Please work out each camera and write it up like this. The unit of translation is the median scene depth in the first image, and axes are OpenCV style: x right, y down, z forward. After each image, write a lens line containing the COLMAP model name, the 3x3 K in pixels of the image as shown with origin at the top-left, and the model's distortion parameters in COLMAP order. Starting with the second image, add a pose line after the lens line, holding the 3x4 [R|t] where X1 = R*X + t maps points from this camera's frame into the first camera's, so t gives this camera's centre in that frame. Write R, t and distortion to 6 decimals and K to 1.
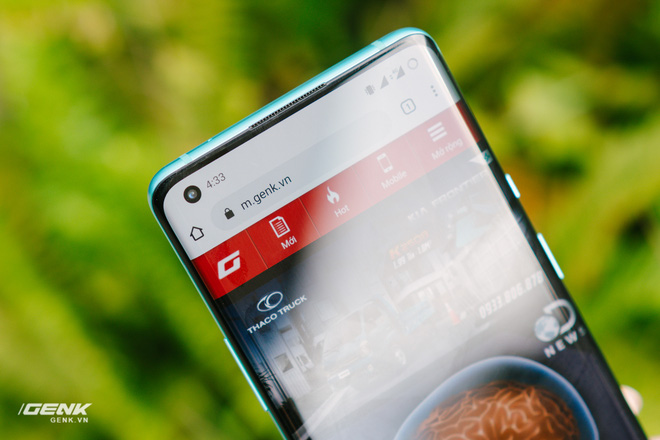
lens RADIAL K [[1558.1, 0, 329.9], [0, 1558.1, 220.0], [0, 0, 1]] dist [0.082379, 0.000000]
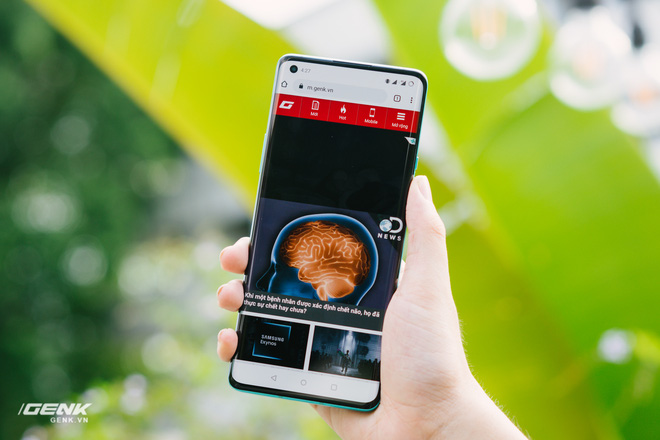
lens RADIAL K [[1558.1, 0, 330.1], [0, 1558.1, 220.2], [0, 0, 1]] dist [0.082379, 0.000000]
pose [[0.787447, 0.615496, 0.033043, 0.009256], [-0.616374, 0.786579, 0.037107, 0.033431], [-0.003151, -0.049587, 0.998765, -1.061428]]
